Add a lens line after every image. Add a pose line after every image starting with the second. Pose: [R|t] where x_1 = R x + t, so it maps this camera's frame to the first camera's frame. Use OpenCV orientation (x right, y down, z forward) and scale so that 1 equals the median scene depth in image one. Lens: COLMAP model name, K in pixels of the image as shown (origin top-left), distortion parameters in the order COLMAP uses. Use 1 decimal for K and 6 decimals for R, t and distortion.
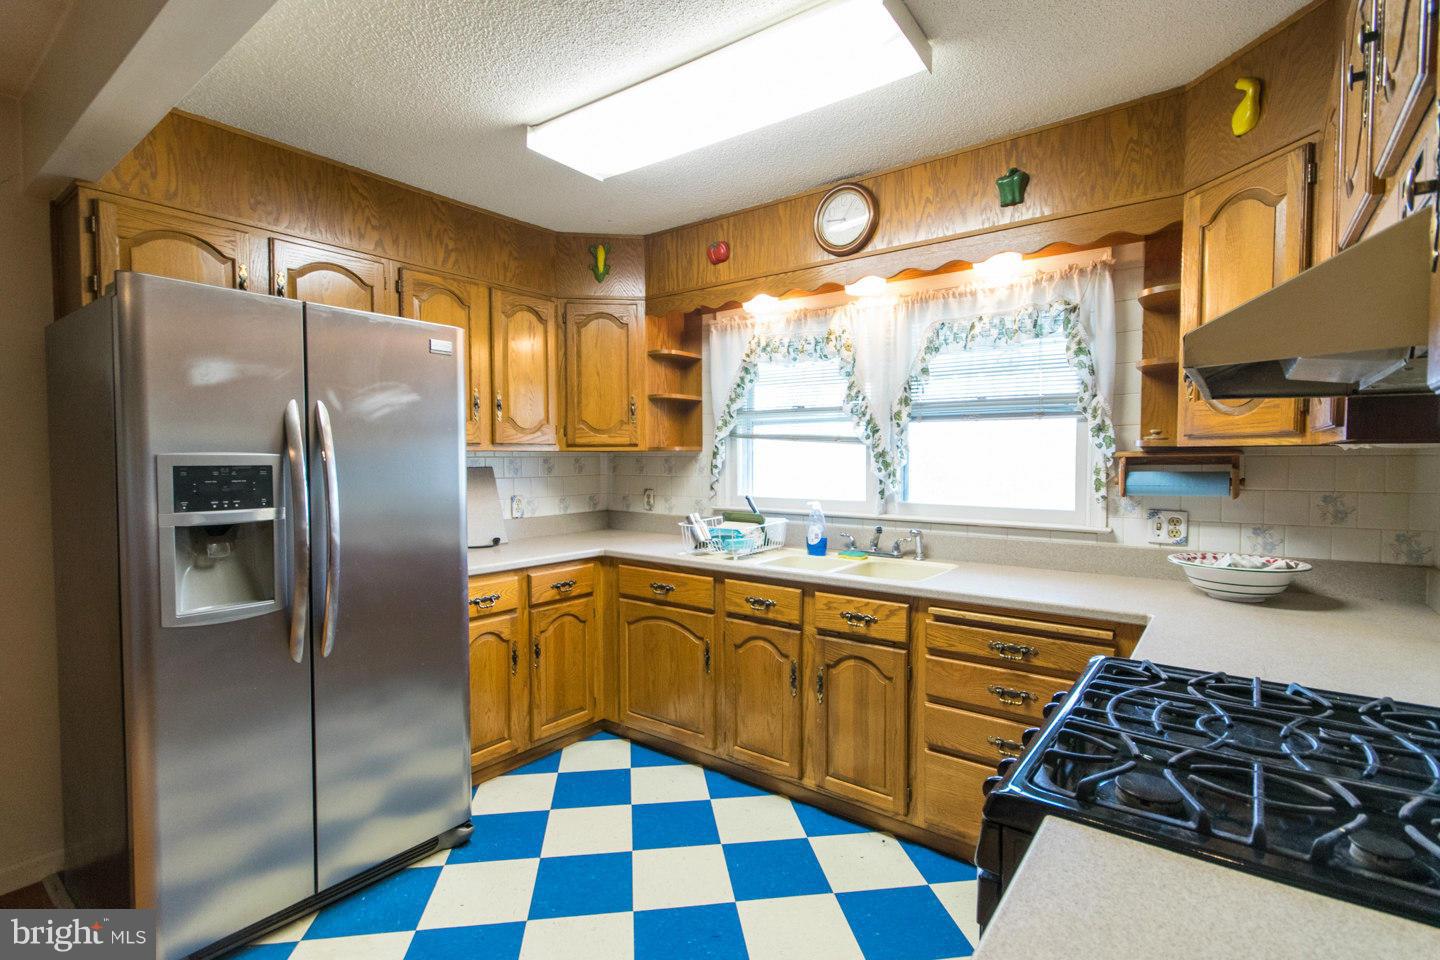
lens RADIAL K [[682.2, 0, 716.9], [0, 682.2, 481.0], [0, 0, 1]] dist [0.003995, 0.000495]
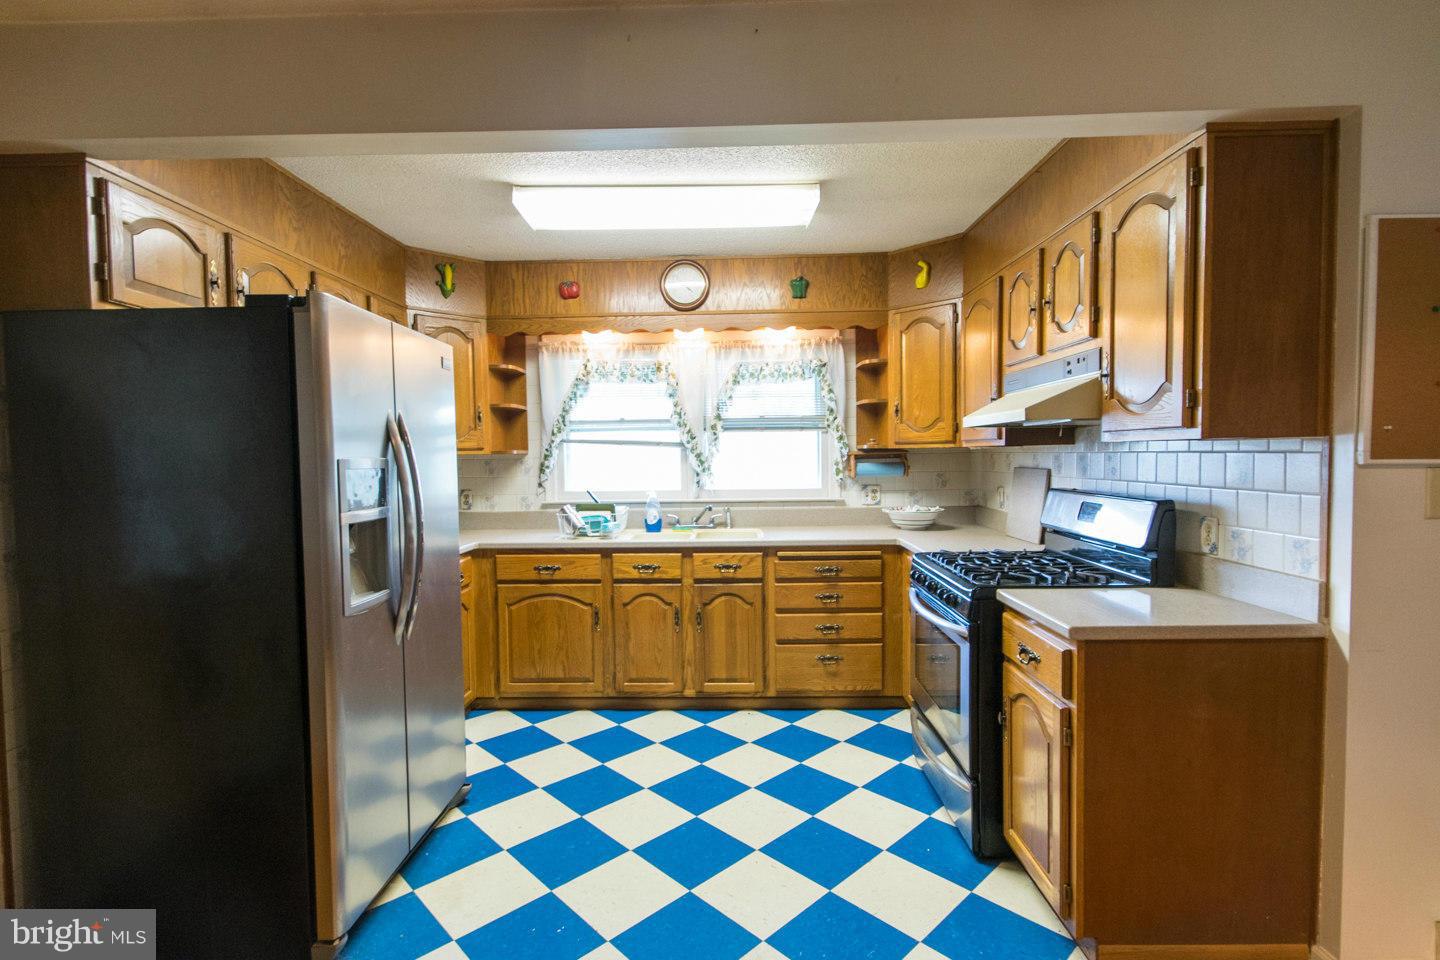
lens RADIAL K [[682.2, 0, 717.7], [0, 682.2, 480.3], [0, 0, 1]] dist [0.003995, 0.000495]
pose [[0.805613, -0.031365, 0.591611, -0.617059], [0.034745, 0.999380, 0.005670, 0.006778], [-0.591422, 0.015987, 0.806204, -0.154565]]
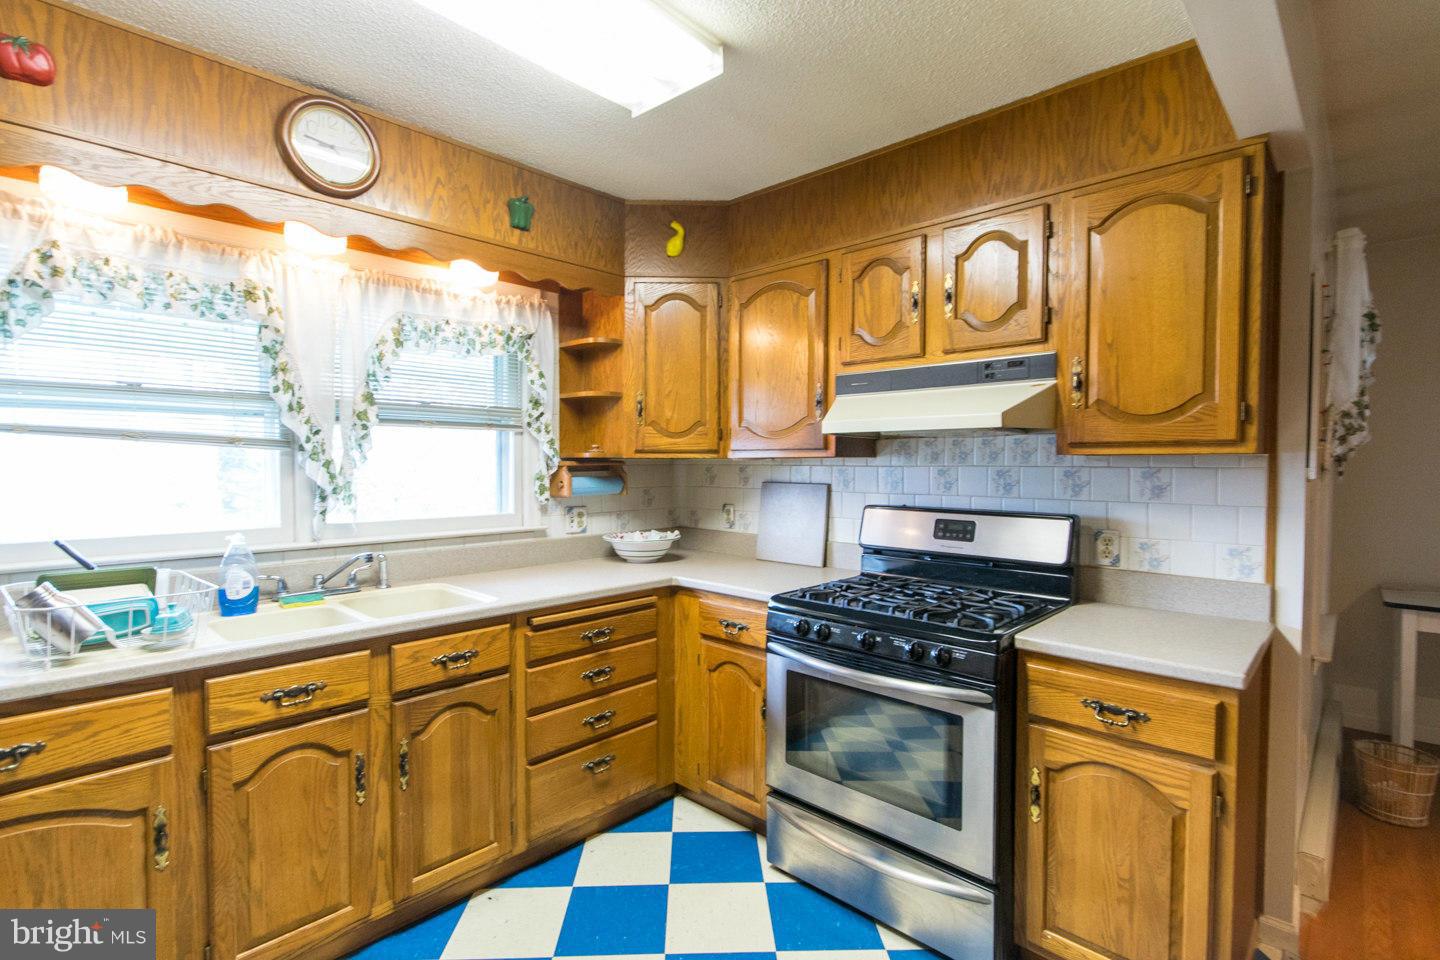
lens RADIAL K [[682.2, 0, 714.8], [0, 682.2, 479.2], [0, 0, 1]] dist [0.003995, 0.000495]
pose [[0.101606, -0.020653, 0.994610, -0.545059], [0.037806, 0.999142, 0.016885, -0.019203], [-0.994106, 0.035886, 0.102300, 0.545090]]
